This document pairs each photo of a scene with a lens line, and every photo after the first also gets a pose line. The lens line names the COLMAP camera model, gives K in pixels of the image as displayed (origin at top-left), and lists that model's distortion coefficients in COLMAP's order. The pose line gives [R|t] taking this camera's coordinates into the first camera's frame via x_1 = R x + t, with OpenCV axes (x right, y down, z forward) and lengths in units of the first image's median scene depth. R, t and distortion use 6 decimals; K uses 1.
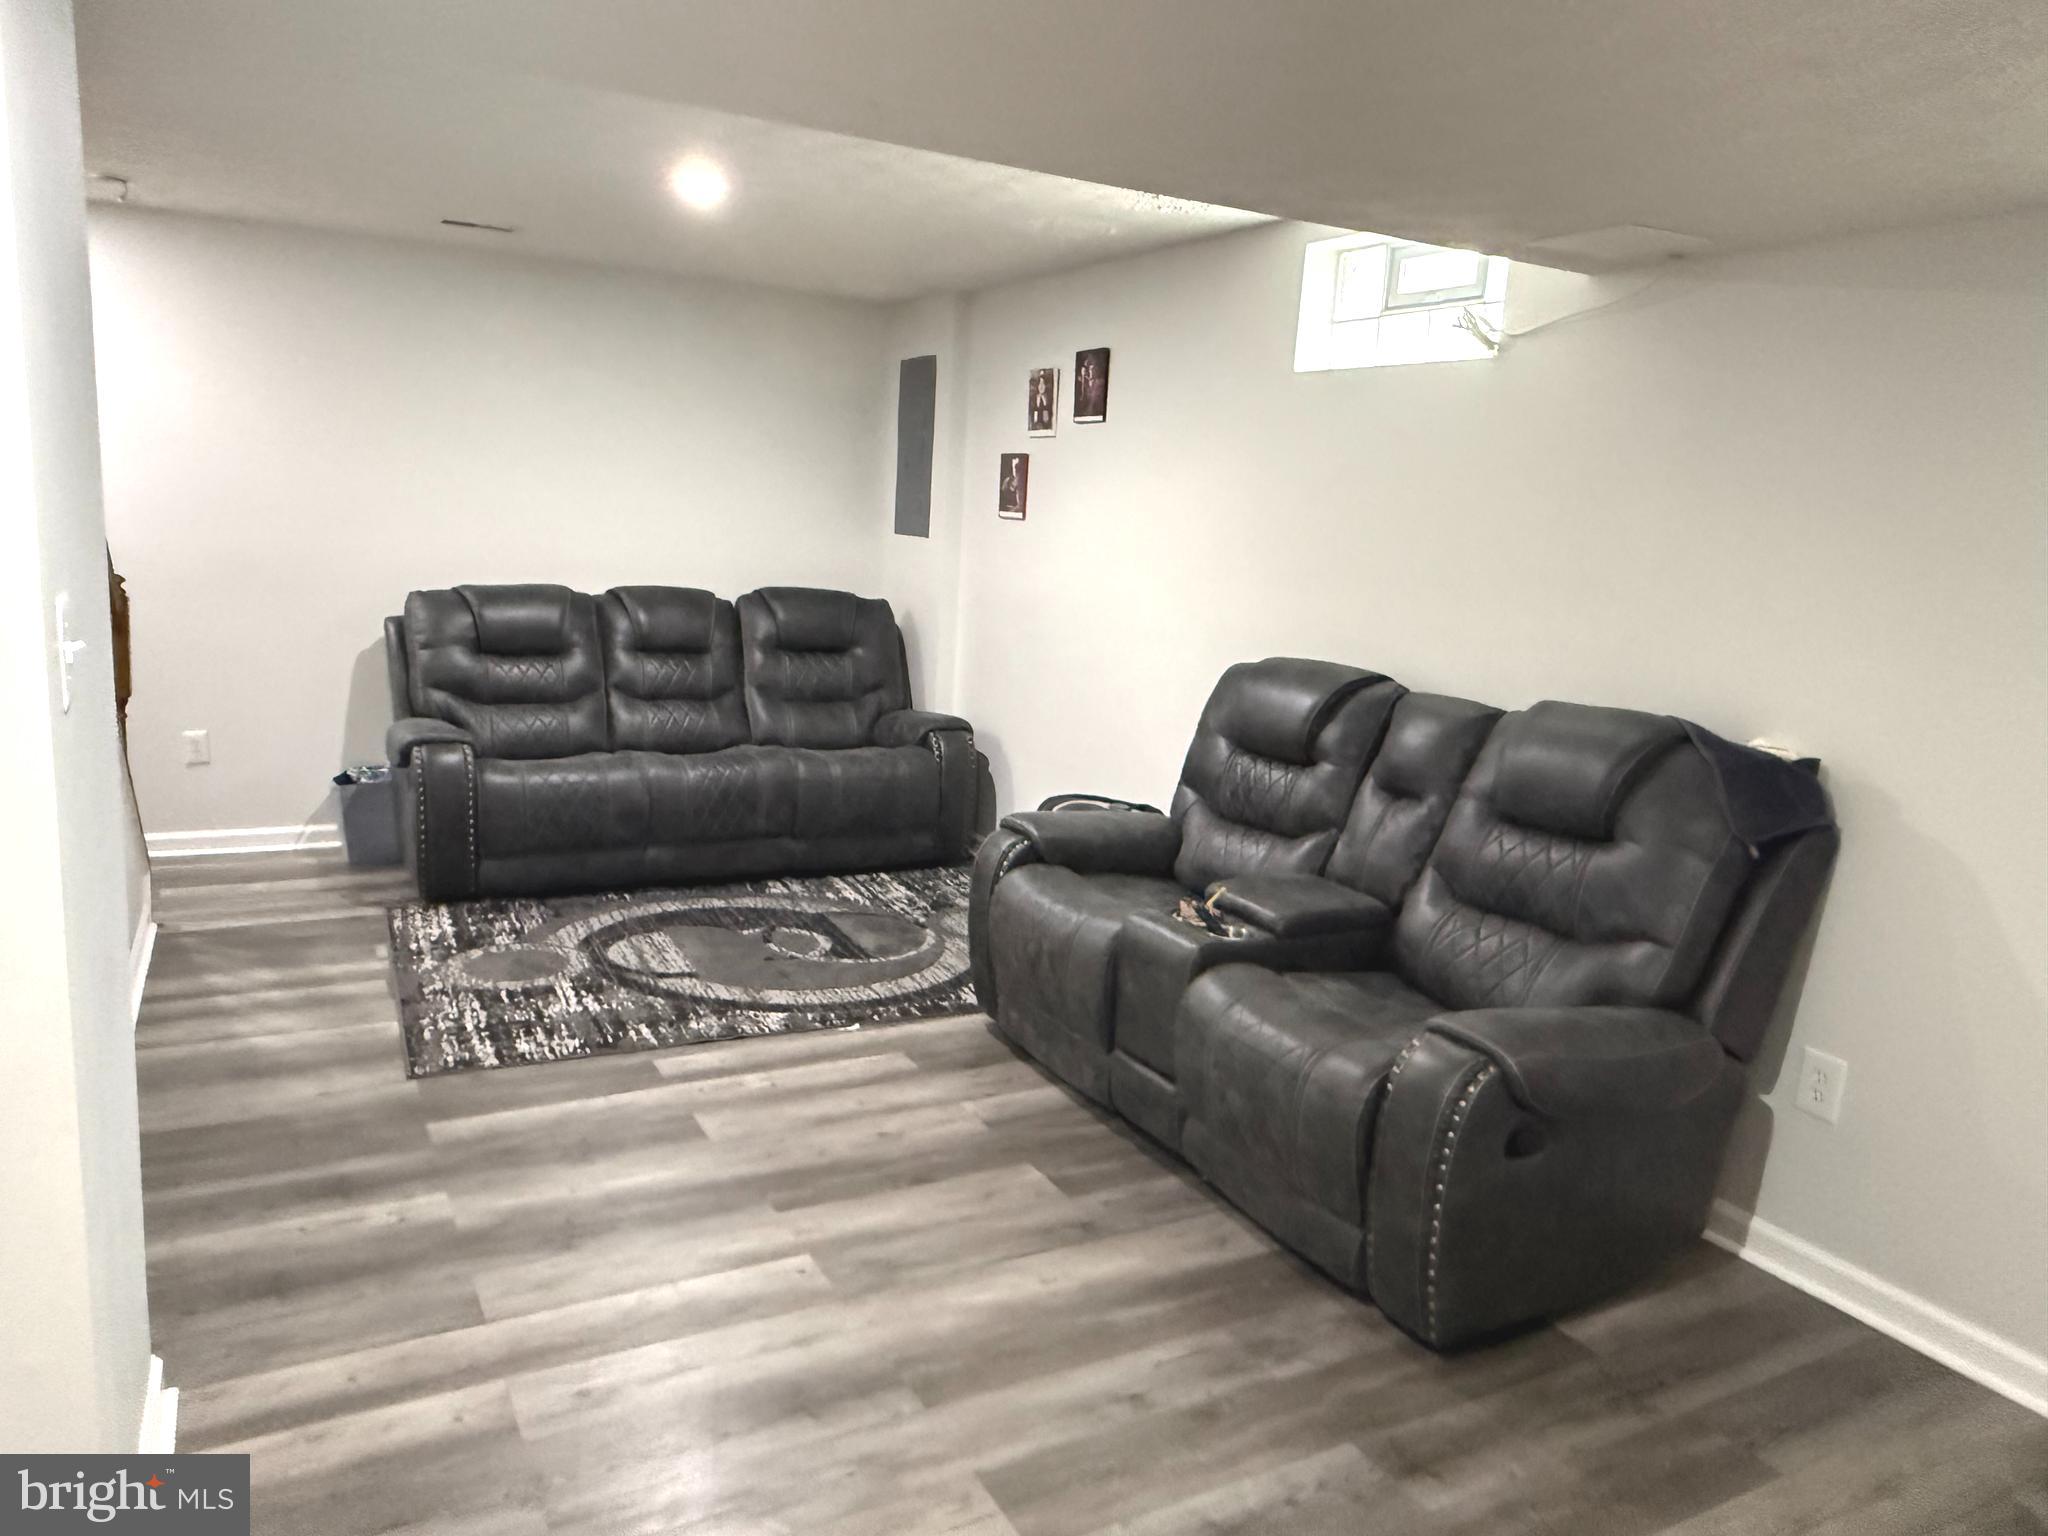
lens RADIAL K [[1382.4, 0, 1021.0], [0, 1382.4, 771.2], [0, 0, 1]] dist [-0.011575, -0.001490]
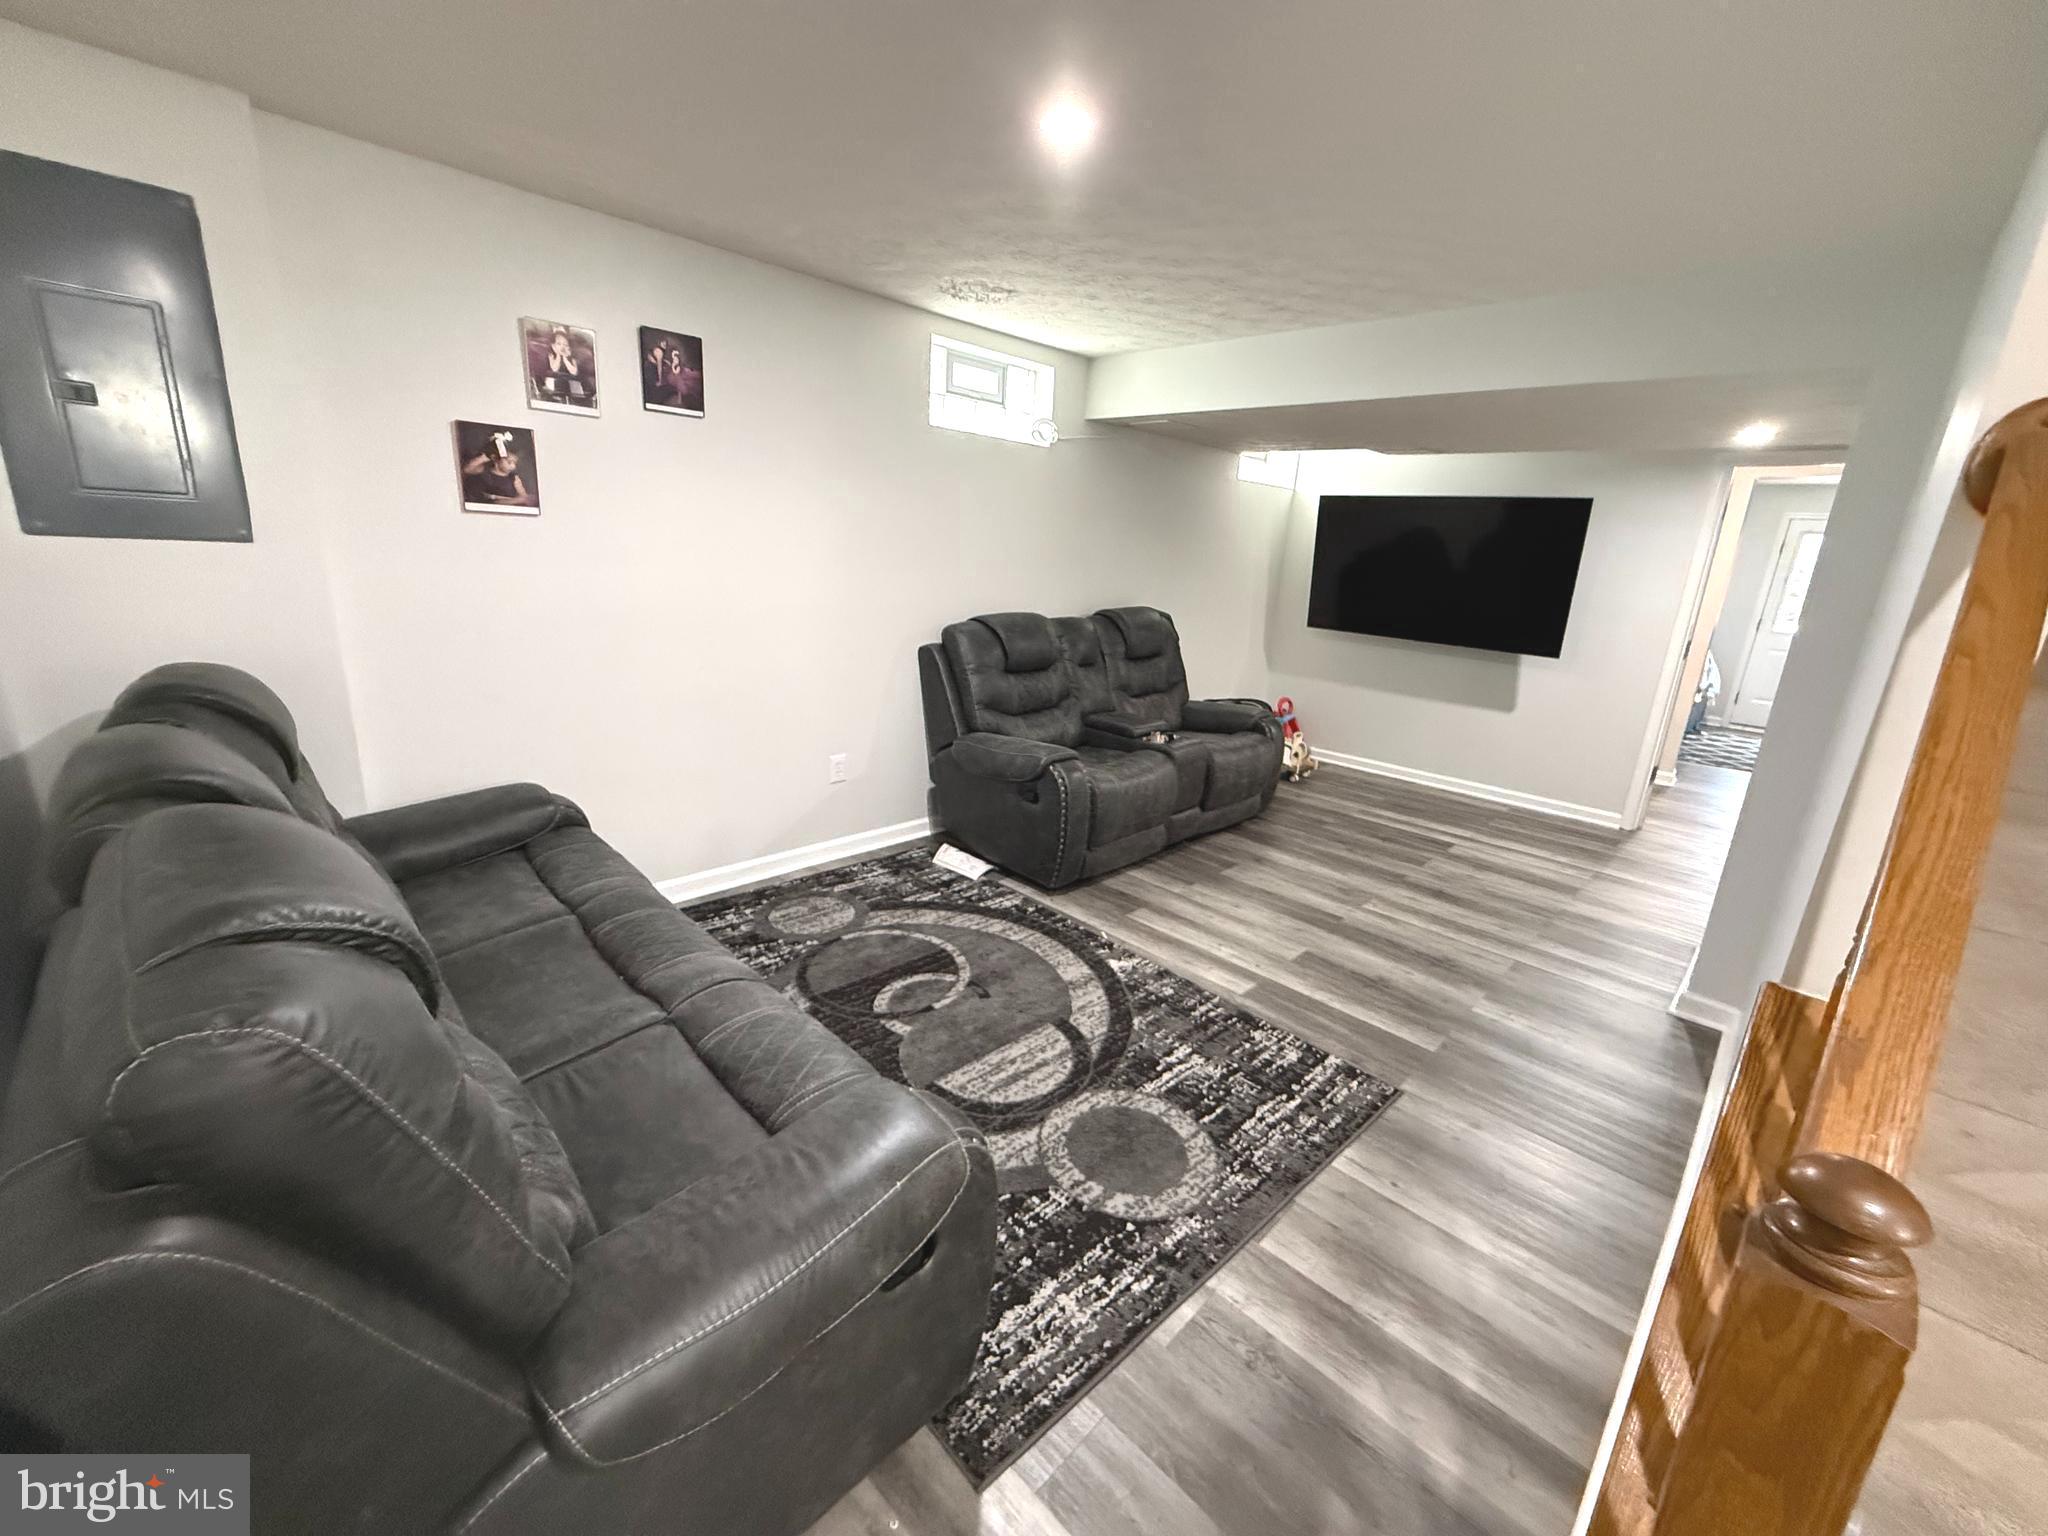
lens RADIAL K [[817.1, 0, 1020.3], [0, 817.1, 759.2], [0, 0, 1]] dist [0.000505, -0.000154]
pose [[-0.266907, -0.321558, 0.908494, -0.744642], [0.104679, 0.927442, 0.359019, -0.261472], [-0.958020, 0.190925, -0.213881, 1.171501]]
